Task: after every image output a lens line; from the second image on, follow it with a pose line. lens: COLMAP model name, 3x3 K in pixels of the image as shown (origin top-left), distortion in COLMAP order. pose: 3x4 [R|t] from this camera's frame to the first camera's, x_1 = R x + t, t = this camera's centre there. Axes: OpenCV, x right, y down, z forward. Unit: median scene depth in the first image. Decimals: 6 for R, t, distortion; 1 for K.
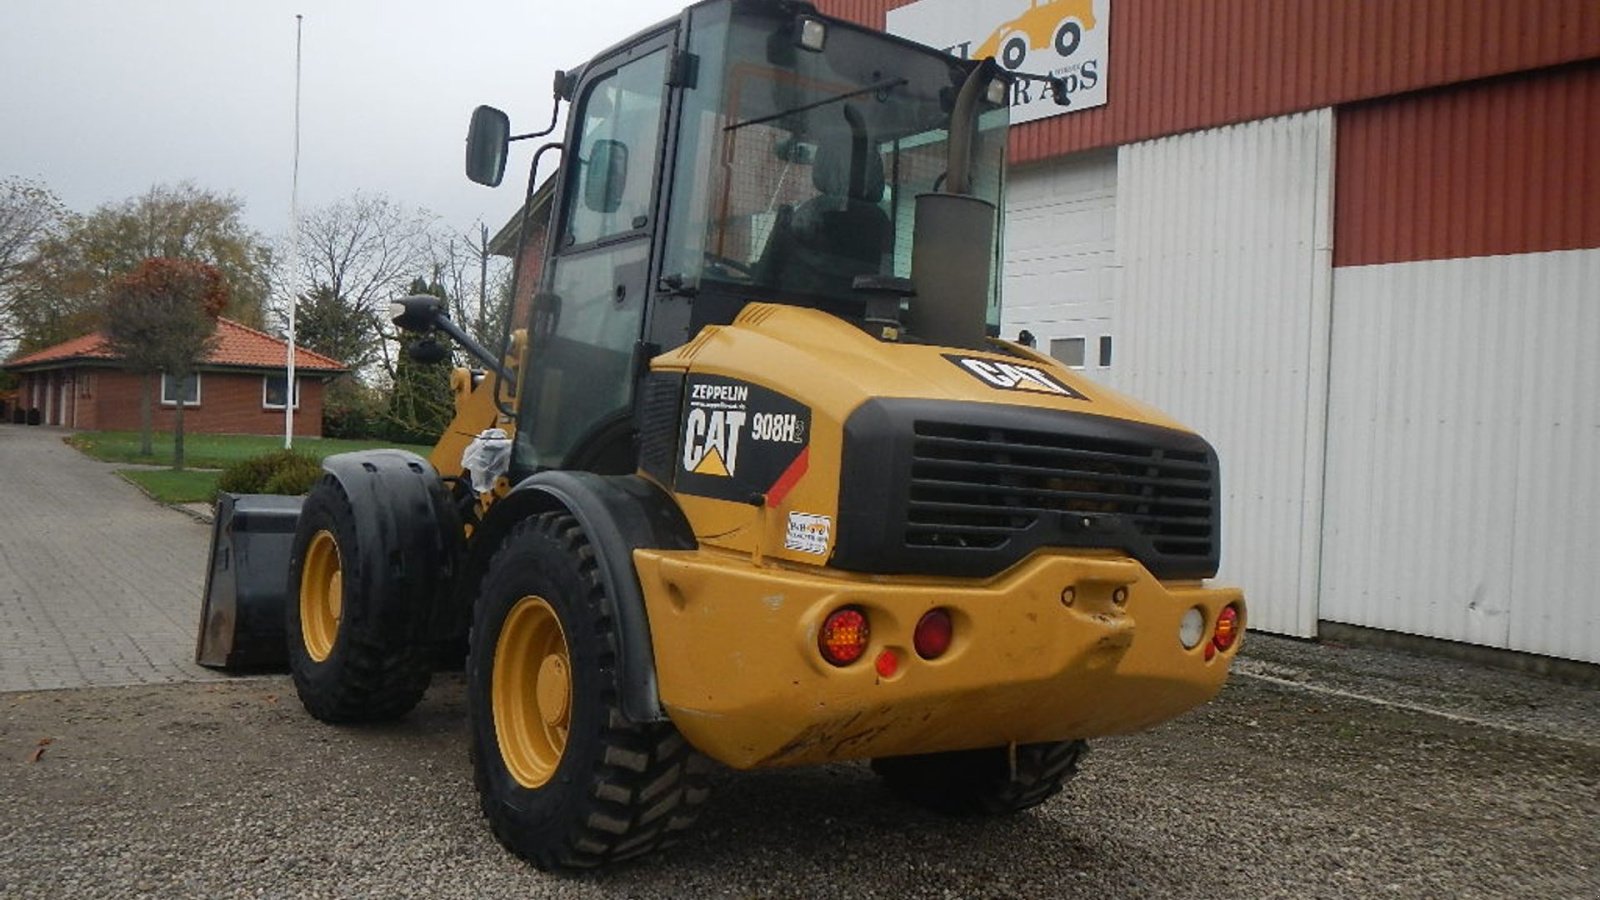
lens RADIAL K [[1349.0, 0, 800.0], [0, 1349.0, 450.0], [0, 0, 1]] dist [-0.003527, 0.004646]
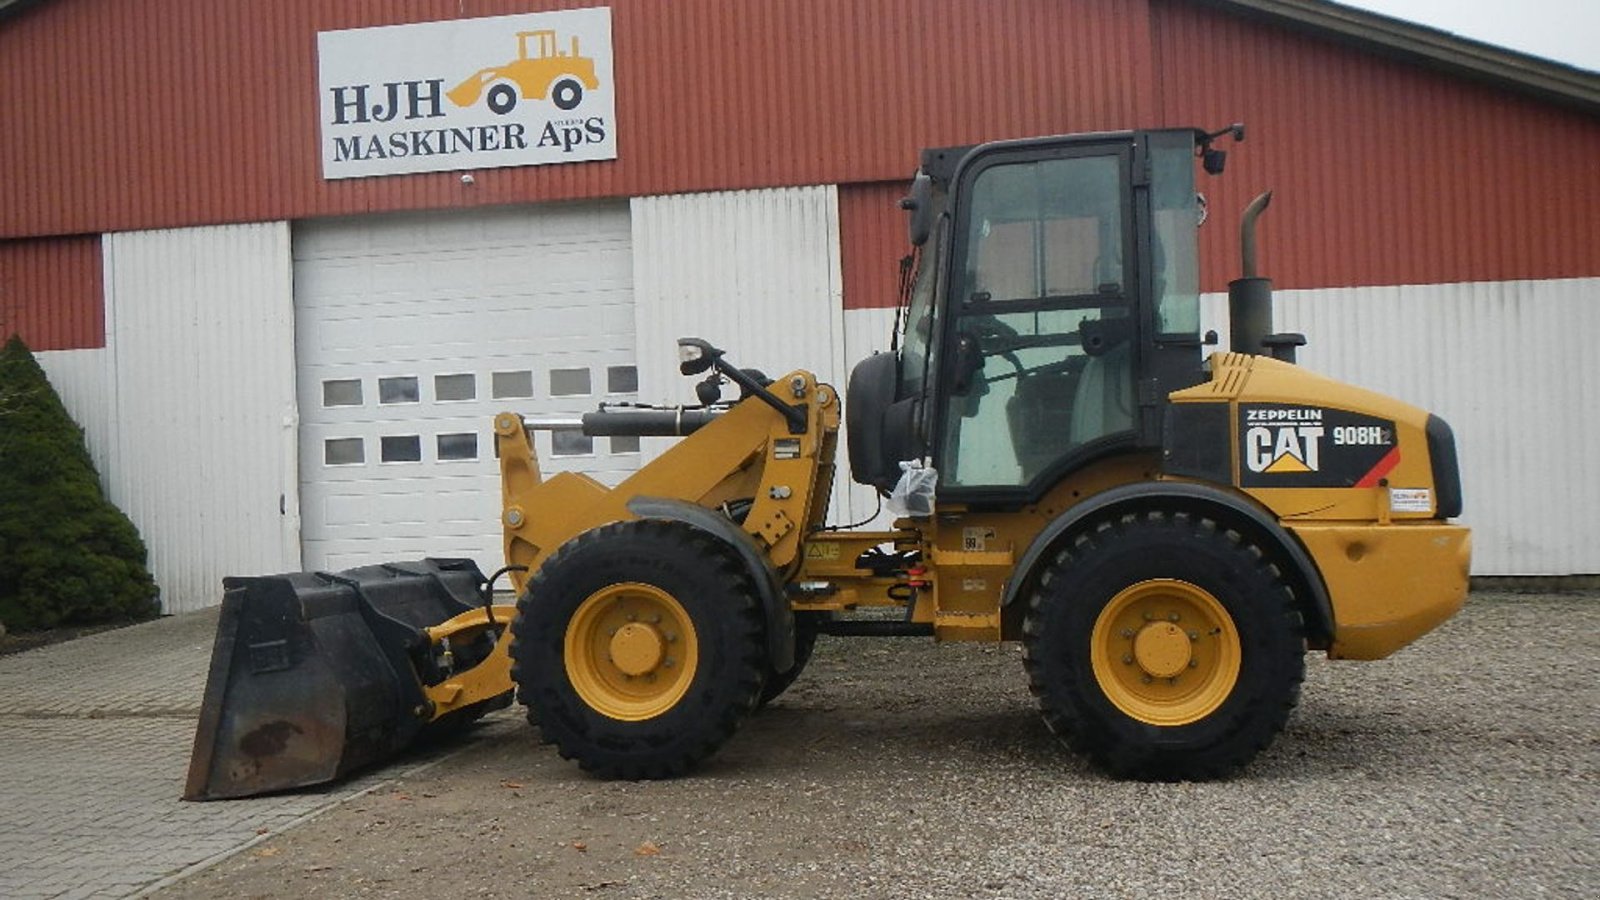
lens RADIAL K [[1332.0, 0, 797.5], [0, 1332.0, 460.0], [0, 0, 1]] dist [-0.006838, 0.000754]
pose [[0.707472, -0.066650, 0.703592, -1.409890], [0.071787, 0.997171, 0.022277, -0.062918], [-0.703086, 0.034749, 0.710255, 0.356004]]
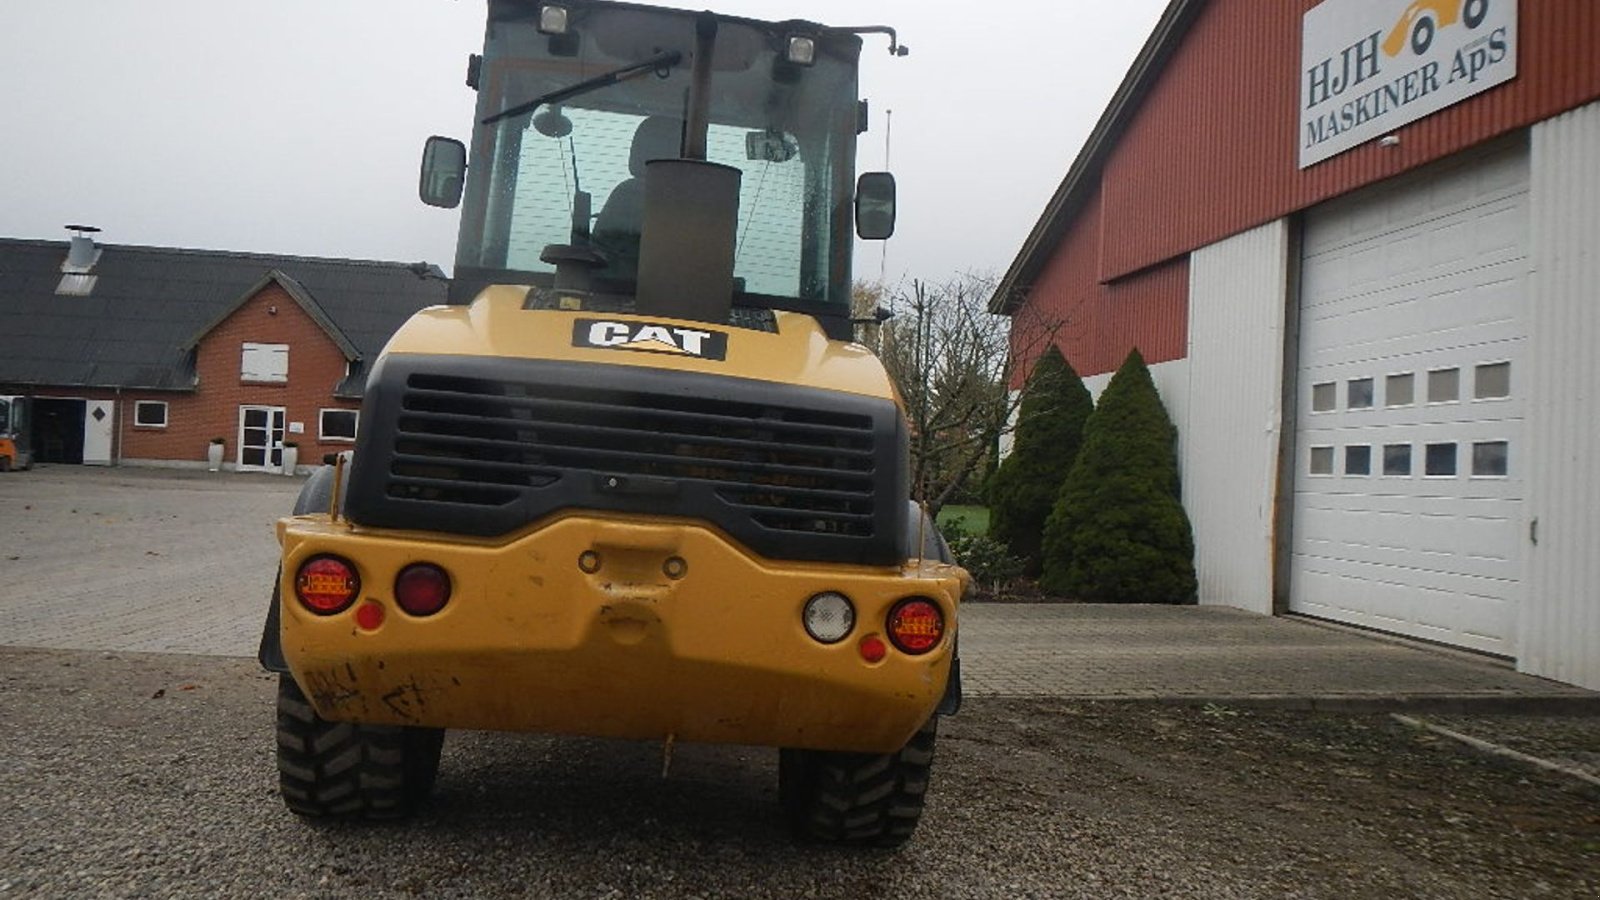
lens RADIAL K [[1332.0, 0, 797.5], [0, 1332.0, 460.0], [0, 0, 1]] dist [-0.006838, 0.000754]
pose [[0.884233, -0.008774, -0.466963, 0.658415], [-0.012399, 0.999030, -0.042250, 0.065822], [0.466881, 0.043149, 0.883267, 0.223107]]
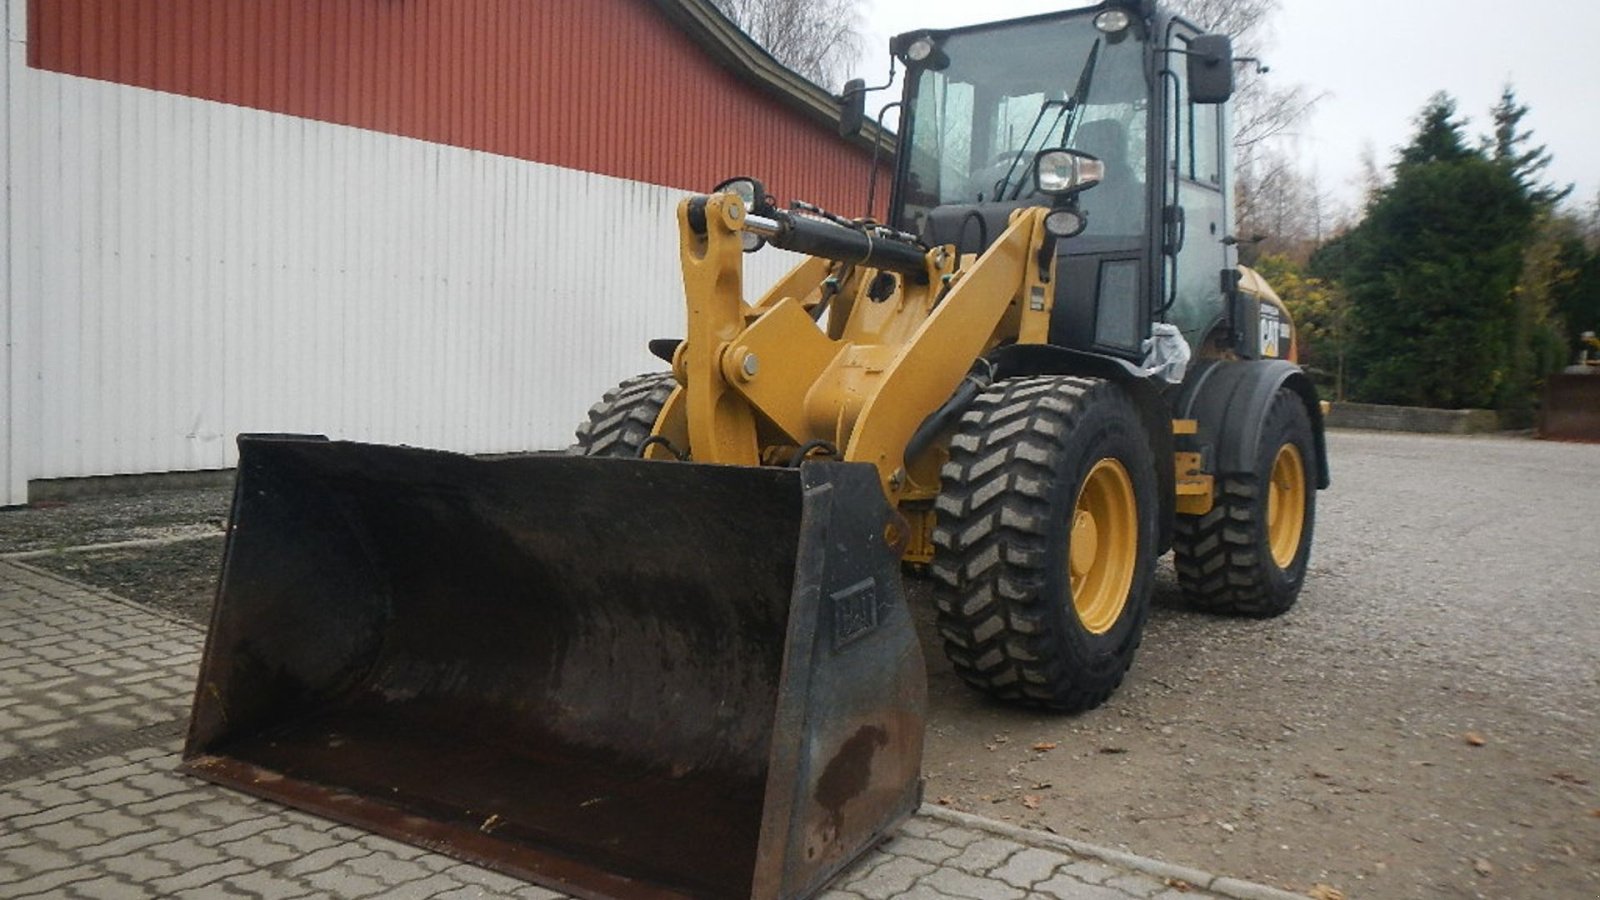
lens RADIAL K [[1339.3, 0, 800.0], [0, 1339.3, 450.0], [0, 0, 1]] dist [0.007602, 0.005426]
pose [[-0.314586, -0.126130, 0.940812, -1.518310], [-0.043171, 0.992008, 0.118558, -0.041211], [-0.948247, -0.003320, -0.317517, 2.111127]]
